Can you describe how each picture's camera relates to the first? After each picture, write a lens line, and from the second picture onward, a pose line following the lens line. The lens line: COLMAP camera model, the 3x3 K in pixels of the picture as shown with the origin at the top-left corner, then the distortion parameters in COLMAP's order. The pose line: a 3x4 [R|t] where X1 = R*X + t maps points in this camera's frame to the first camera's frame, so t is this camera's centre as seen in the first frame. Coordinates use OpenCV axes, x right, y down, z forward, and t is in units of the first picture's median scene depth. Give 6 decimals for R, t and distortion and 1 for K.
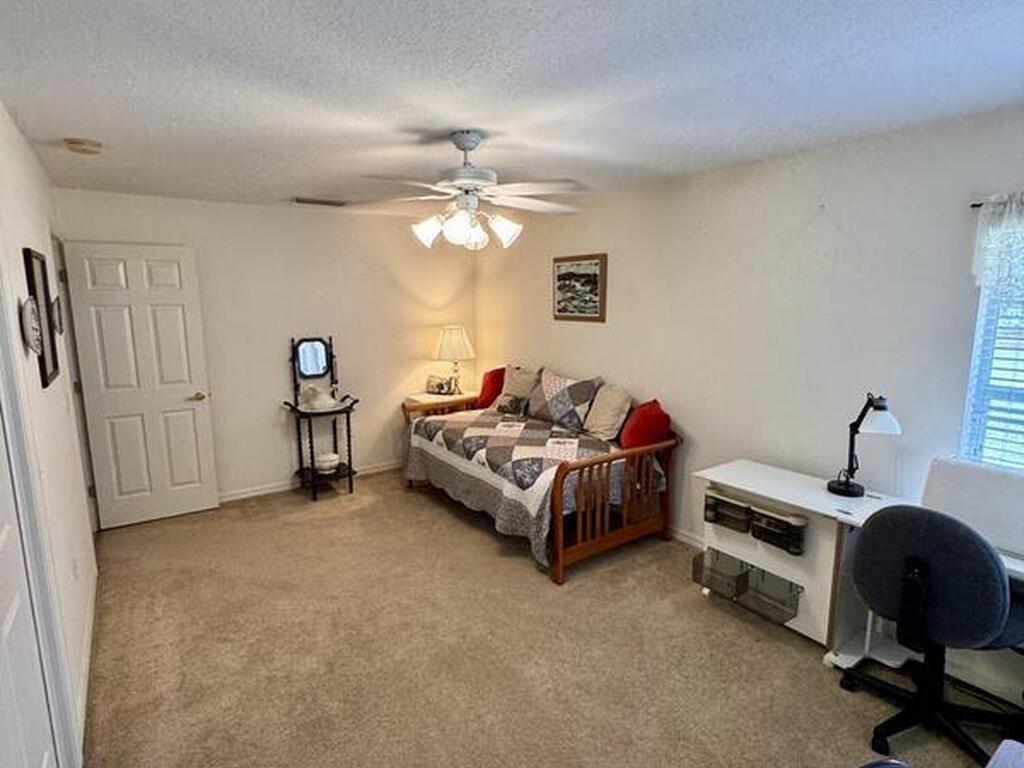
lens RADIAL K [[545.5, 0, 512.7], [0, 545.5, 383.1], [0, 0, 1]] dist [0.002278, -0.002194]
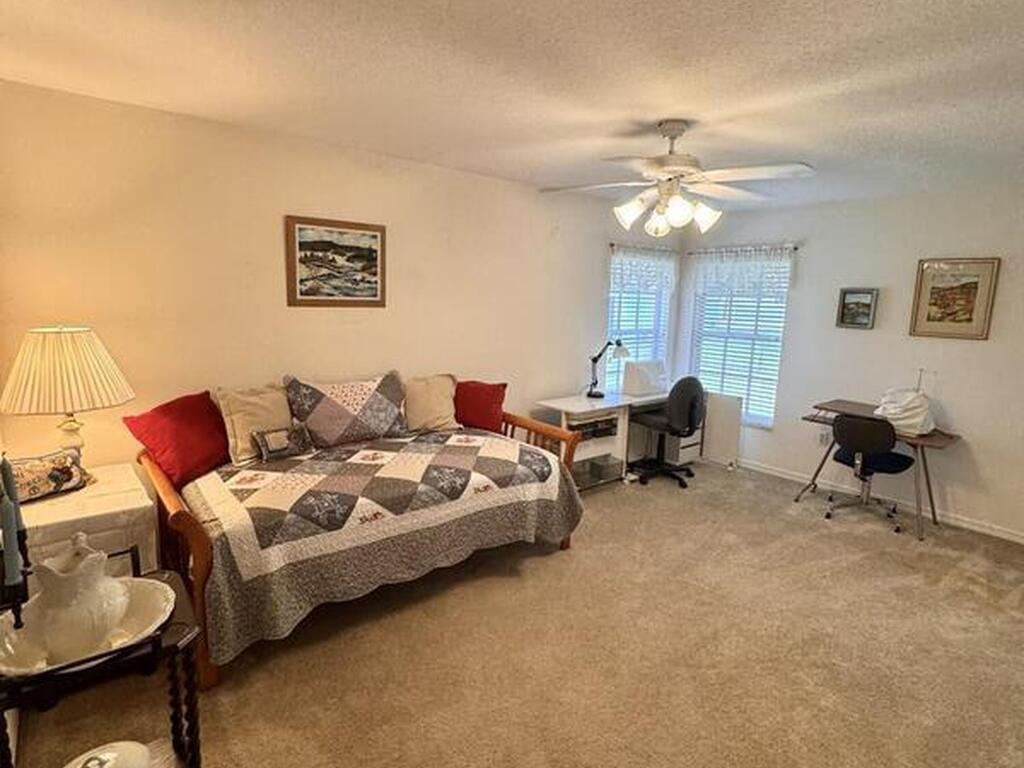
lens RADIAL K [[545.5, 0, 512.3], [0, 545.5, 385.1], [0, 0, 1]] dist [0.002278, -0.002194]
pose [[-0.072020, -0.166251, 0.983450, -0.695323], [0.126393, 0.976540, 0.174339, -0.113109], [-0.989362, 0.136857, -0.049317, 0.841298]]
